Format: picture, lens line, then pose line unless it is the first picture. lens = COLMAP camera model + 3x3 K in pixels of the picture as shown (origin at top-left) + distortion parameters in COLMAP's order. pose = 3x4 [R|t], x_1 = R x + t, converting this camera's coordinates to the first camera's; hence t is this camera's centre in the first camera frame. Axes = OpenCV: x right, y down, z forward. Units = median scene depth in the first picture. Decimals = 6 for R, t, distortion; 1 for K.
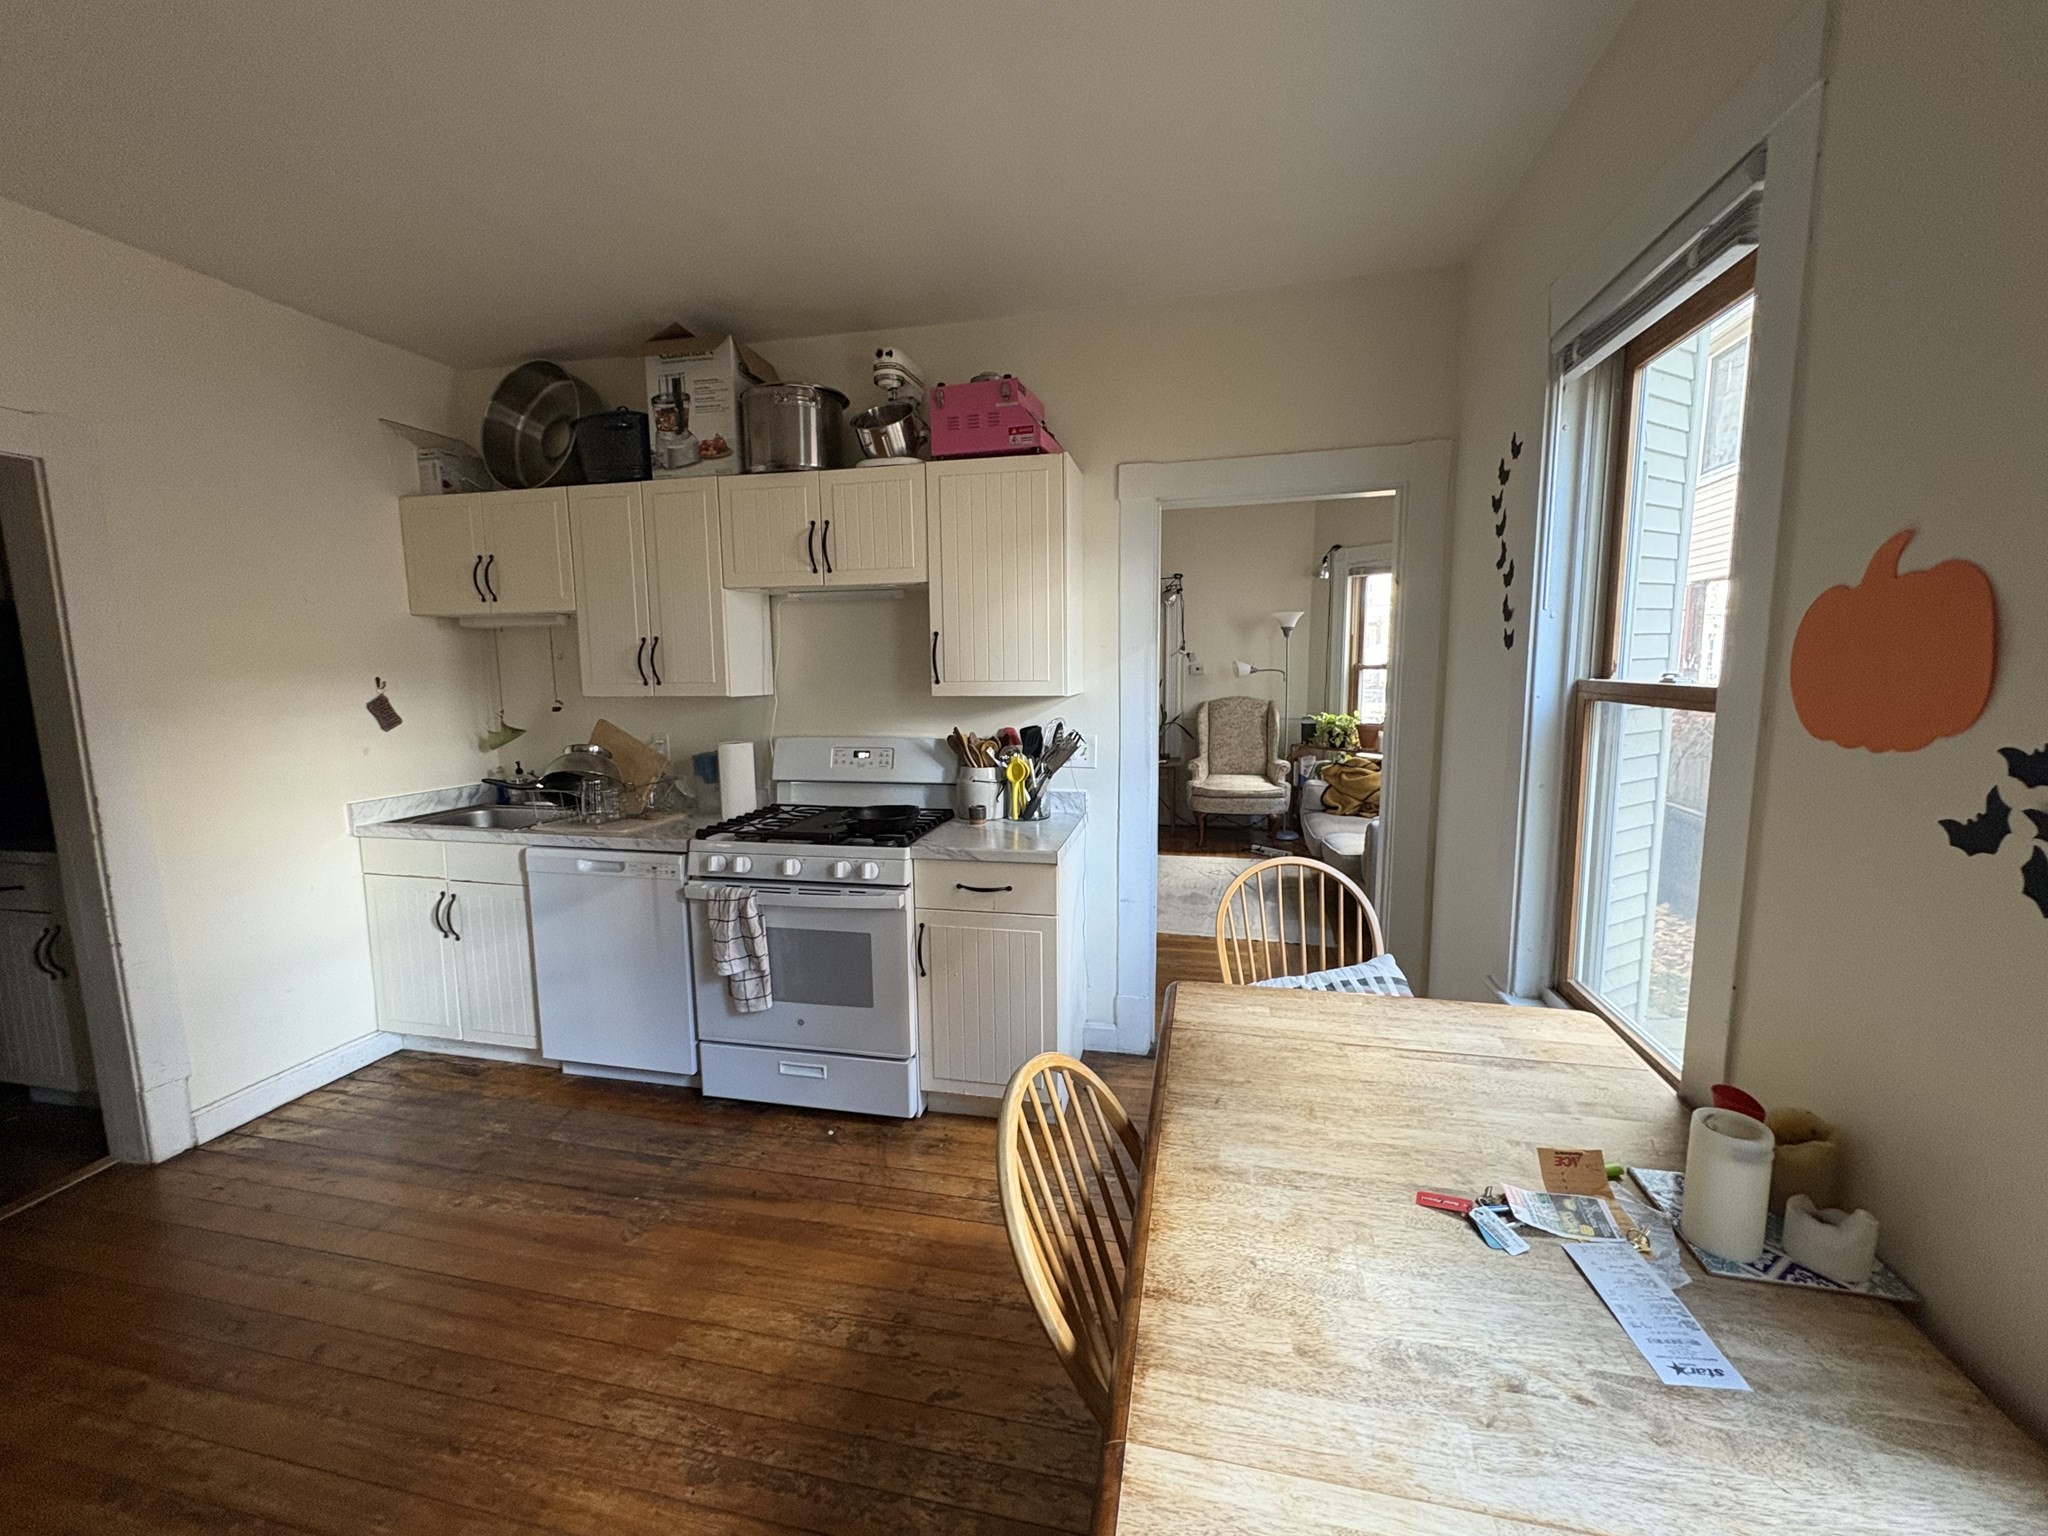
lens RADIAL K [[813.2, 0, 1024.0], [0, 813.2, 768.0], [0, 0, 1]] dist [0.000696, 0.000052]
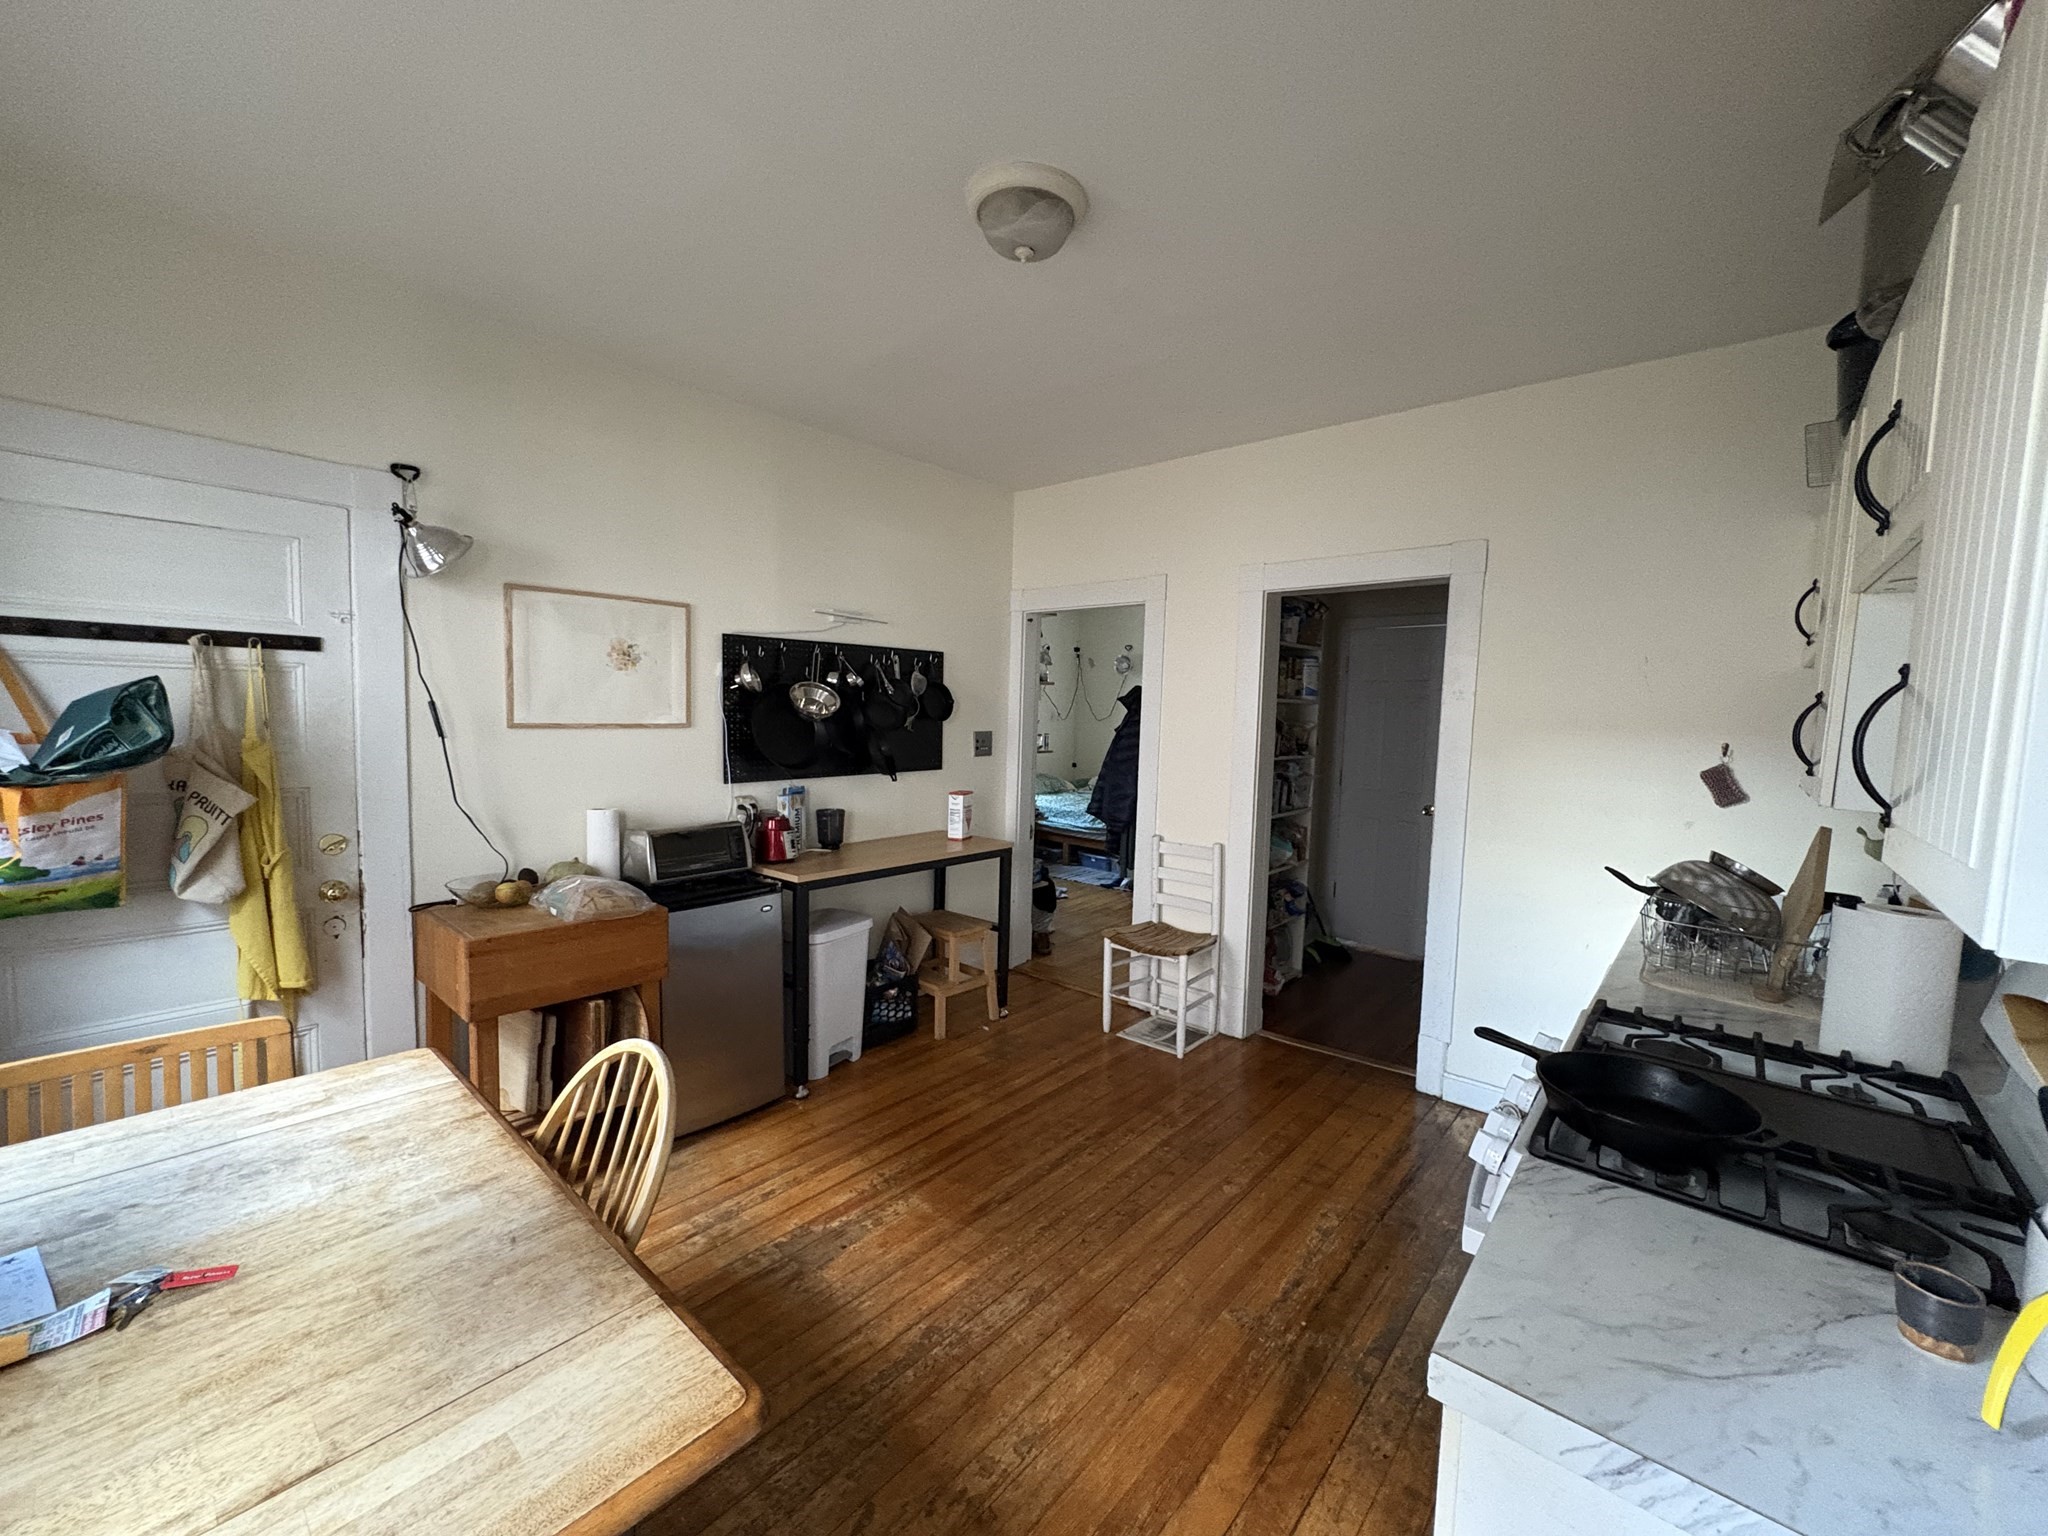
lens RADIAL K [[813.2, 0, 1024.0], [0, 813.2, 768.0], [0, 0, 1]] dist [0.000696, 0.000052]
pose [[-0.477365, 0.069069, -0.875986, 0.293139], [-0.136421, 0.978993, 0.151533, -0.113165], [0.868051, 0.191839, -0.457915, 0.744818]]
